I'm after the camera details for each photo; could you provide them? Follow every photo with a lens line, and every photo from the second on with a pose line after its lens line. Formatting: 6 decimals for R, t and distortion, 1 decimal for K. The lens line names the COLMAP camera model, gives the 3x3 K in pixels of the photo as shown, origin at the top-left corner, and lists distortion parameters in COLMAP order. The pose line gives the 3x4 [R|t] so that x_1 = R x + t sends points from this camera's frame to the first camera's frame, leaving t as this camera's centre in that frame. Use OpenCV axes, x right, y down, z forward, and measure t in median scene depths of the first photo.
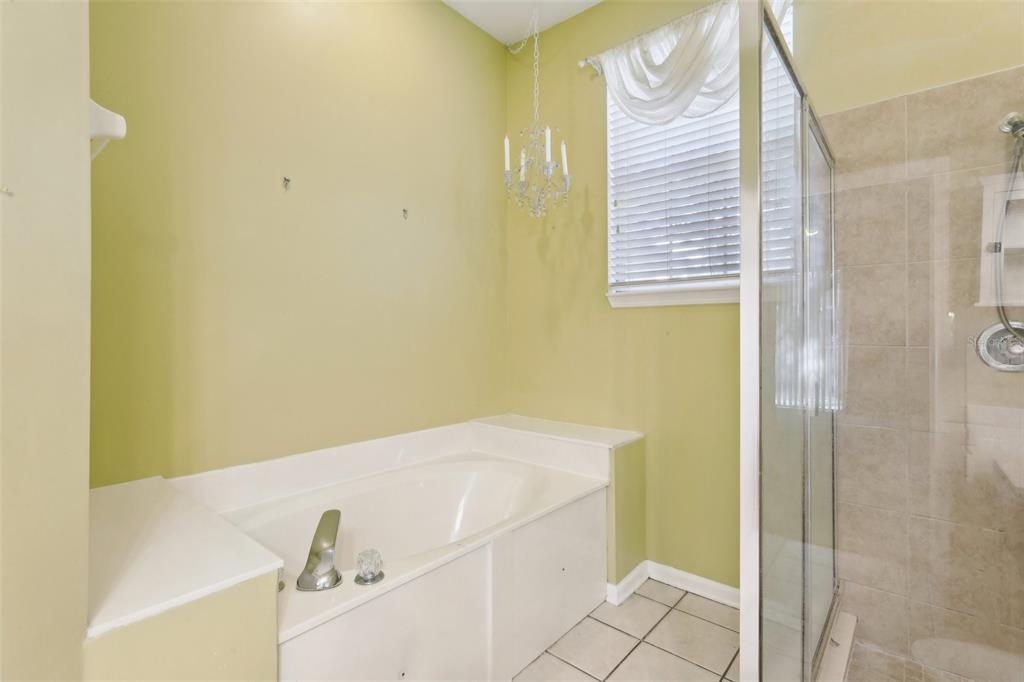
lens RADIAL K [[467.1, 0, 517.9], [0, 467.1, 329.9], [0, 0, 1]] dist [0.002439, -0.000041]
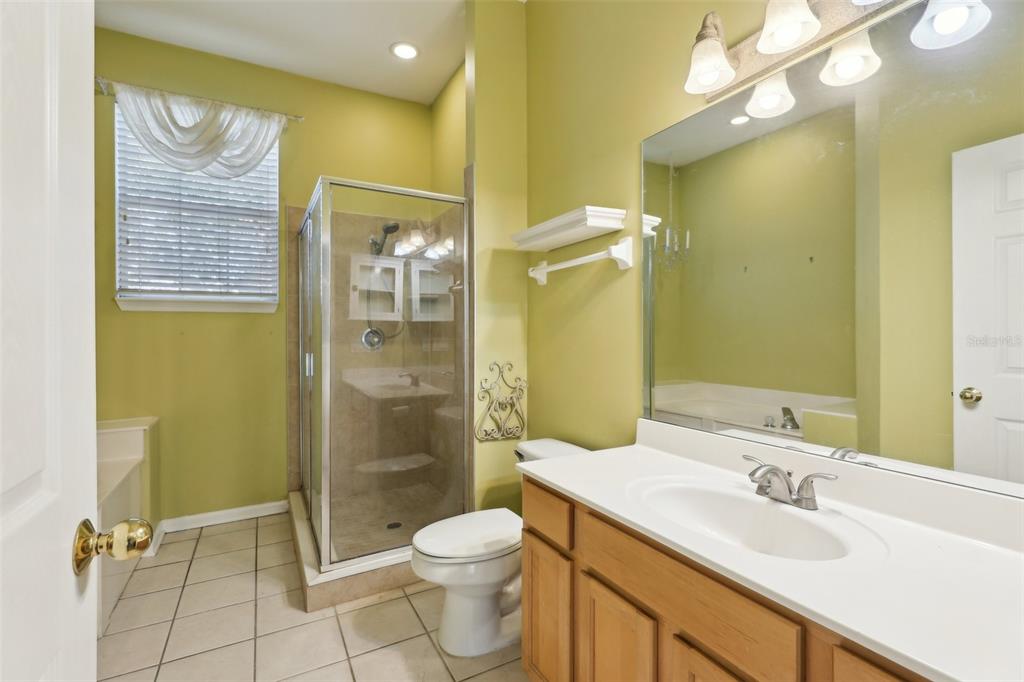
lens RADIAL K [[467.1, 0, 513.5], [0, 467.1, 334.2], [0, 0, 1]] dist [0.002439, -0.000041]
pose [[0.356199, -0.007503, 0.934380, -0.580108], [-0.002575, 0.999956, 0.009011, -0.005712], [-0.934407, -0.005616, 0.356164, -0.311617]]
